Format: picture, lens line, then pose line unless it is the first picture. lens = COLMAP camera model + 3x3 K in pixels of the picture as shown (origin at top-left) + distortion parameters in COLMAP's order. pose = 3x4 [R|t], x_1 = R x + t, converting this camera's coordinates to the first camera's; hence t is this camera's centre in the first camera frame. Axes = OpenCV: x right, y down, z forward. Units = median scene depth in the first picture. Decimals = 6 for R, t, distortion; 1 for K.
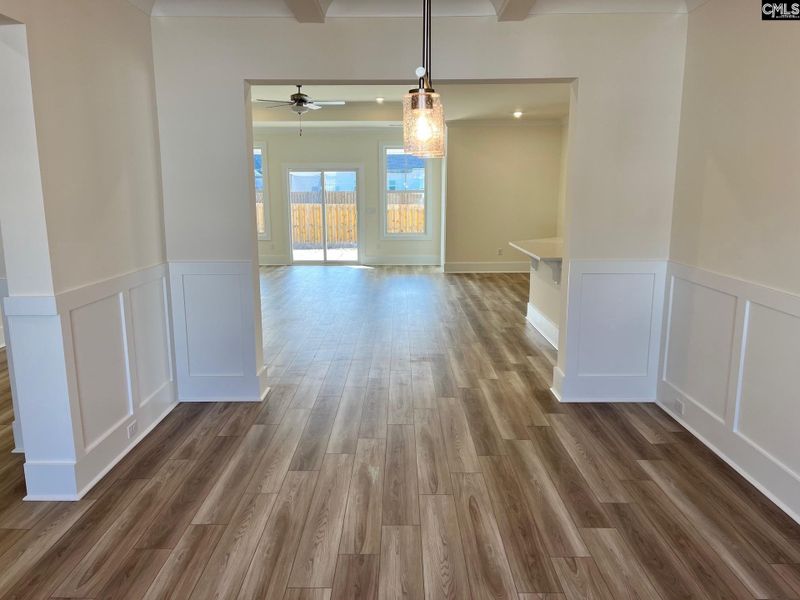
lens RADIAL K [[605.4, 0, 399.1], [0, 605.4, 299.3], [0, 0, 1]] dist [0.071231, -0.093120]
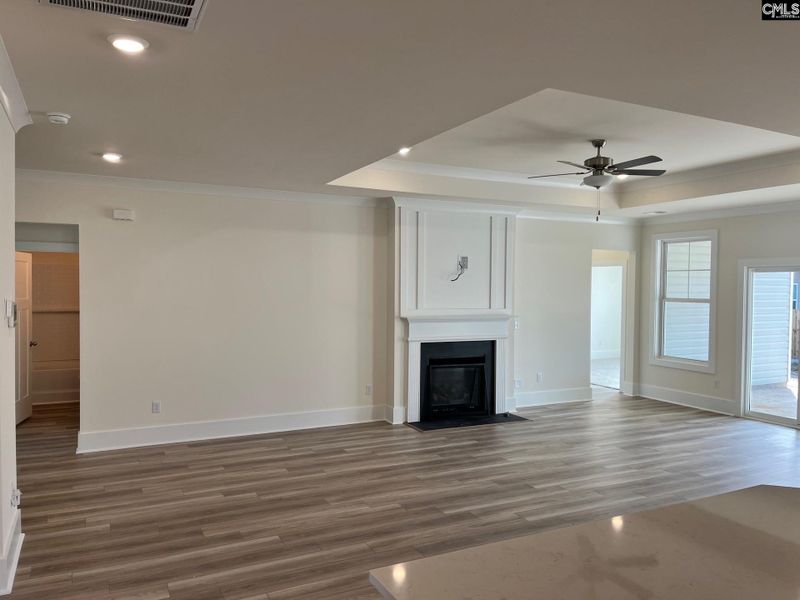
lens RADIAL K [[605.4, 0, 397.2], [0, 605.4, 301.6], [0, 0, 1]] dist [0.071231, -0.093120]
pose [[0.459462, 0.034582, -0.887524, 0.225117], [-0.170216, 0.984149, -0.049772, -0.084021], [0.871734, 0.173939, 0.458066, 0.387347]]
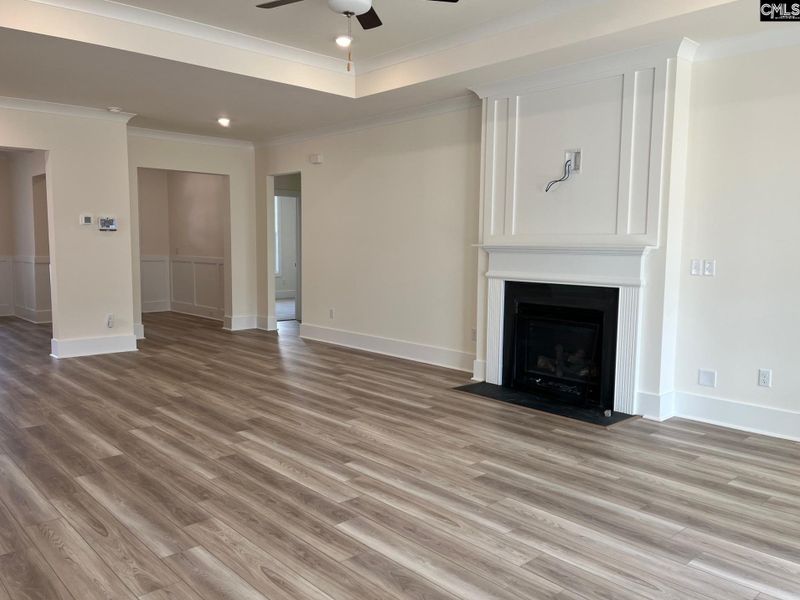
lens RADIAL K [[640.1, 0, 397.6], [0, 640.1, 305.1], [0, 0, 1]] dist [0.068819, -0.078974]
pose [[-0.737222, 0.065065, -0.672510, 0.077372], [-0.125049, 0.965016, 0.230447, -0.158854], [0.663977, 0.253988, -0.703295, 0.974553]]
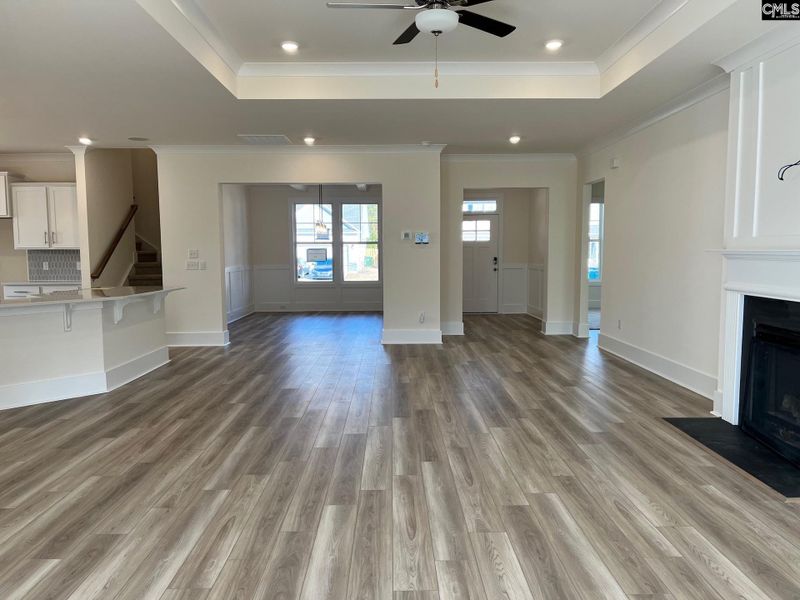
lens RADIAL K [[605.4, 0, 397.5], [0, 605.4, 304.8], [0, 0, 1]] dist [0.071231, -0.093120]
pose [[-0.999765, 0.013578, -0.016918, -0.090434], [0.008605, 0.964133, 0.265281, -0.168833], [0.019913, 0.265073, -0.964023, 1.034646]]
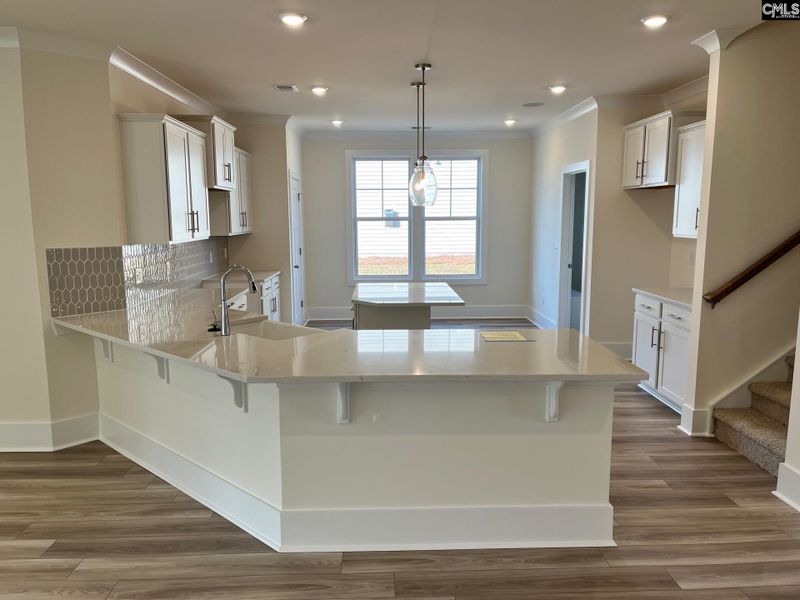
lens RADIAL K [[605.4, 0, 395.5], [0, 605.4, 299.7], [0, 0, 1]] dist [0.071231, -0.093120]
pose [[-0.034679, -0.134631, 0.990289, -0.095973], [0.184073, 0.973072, 0.138737, -0.100249], [-0.982301, 0.187097, -0.008963, 0.537294]]
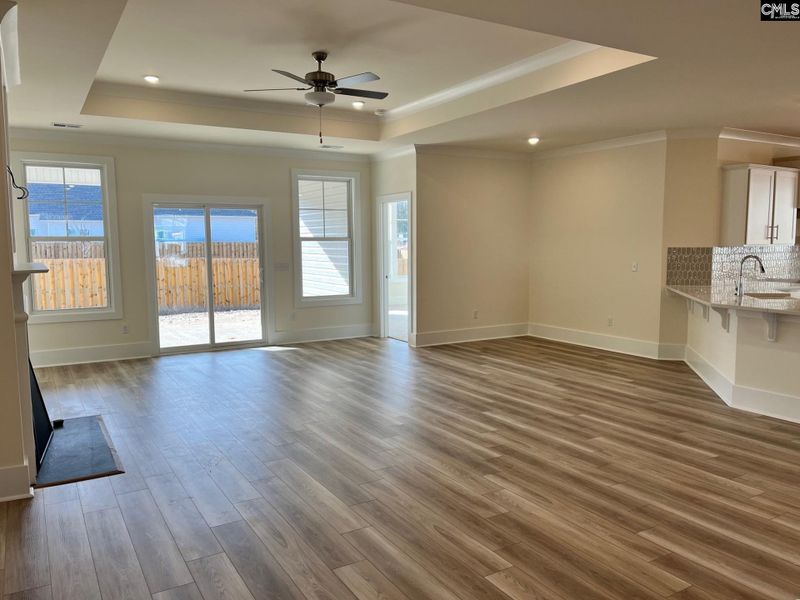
lens RADIAL K [[623.5, 0, 403.5], [0, 623.5, 304.0], [0, 0, 1]] dist [0.058222, -0.056142]
pose [[0.855111, -0.052656, 0.515764, -0.298568], [0.094119, 0.994065, -0.054556, -0.051713], [-0.509830, 0.095194, 0.854992, 0.326695]]
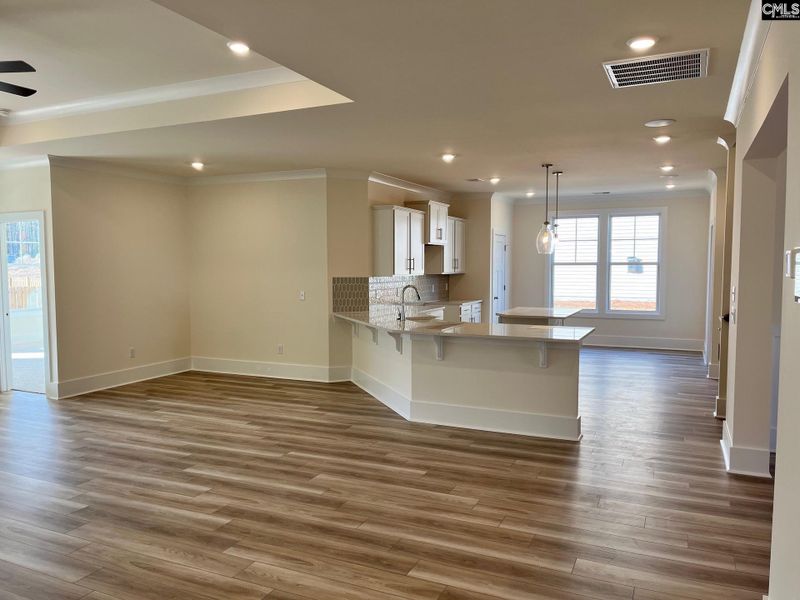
lens RADIAL K [[605.4, 0, 402.4], [0, 605.4, 301.8], [0, 0, 1]] dist [0.071231, -0.093120]
pose [[0.411821, -0.053881, 0.909671, -0.308375], [0.162777, 0.986545, -0.015257, -0.068608], [-0.896609, 0.154357, 0.415050, 0.388405]]
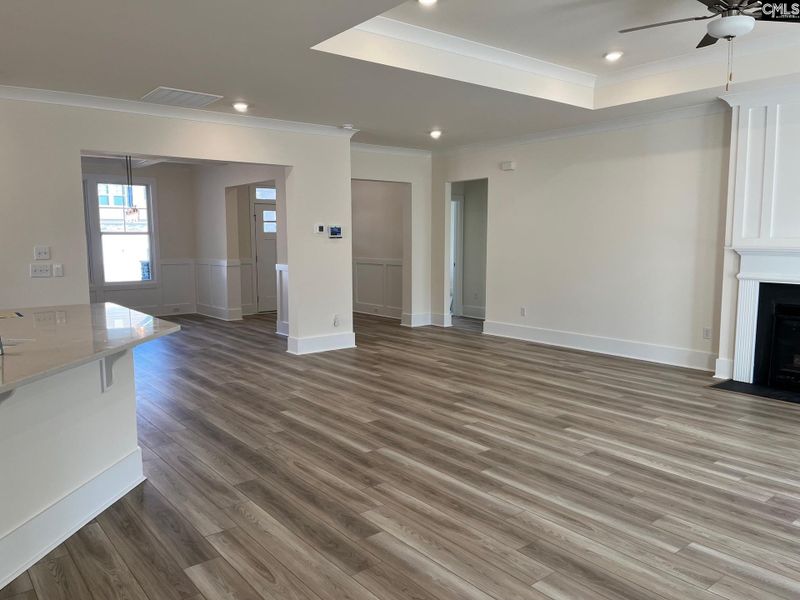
lens RADIAL K [[605.4, 0, 395.2], [0, 605.4, 304.2], [0, 0, 1]] dist [0.071231, -0.093120]
pose [[-0.778080, 0.079546, -0.623108, 0.207875], [-0.103079, 0.962335, 0.251568, -0.150273], [0.619650, 0.259969, -0.740574, 0.868835]]
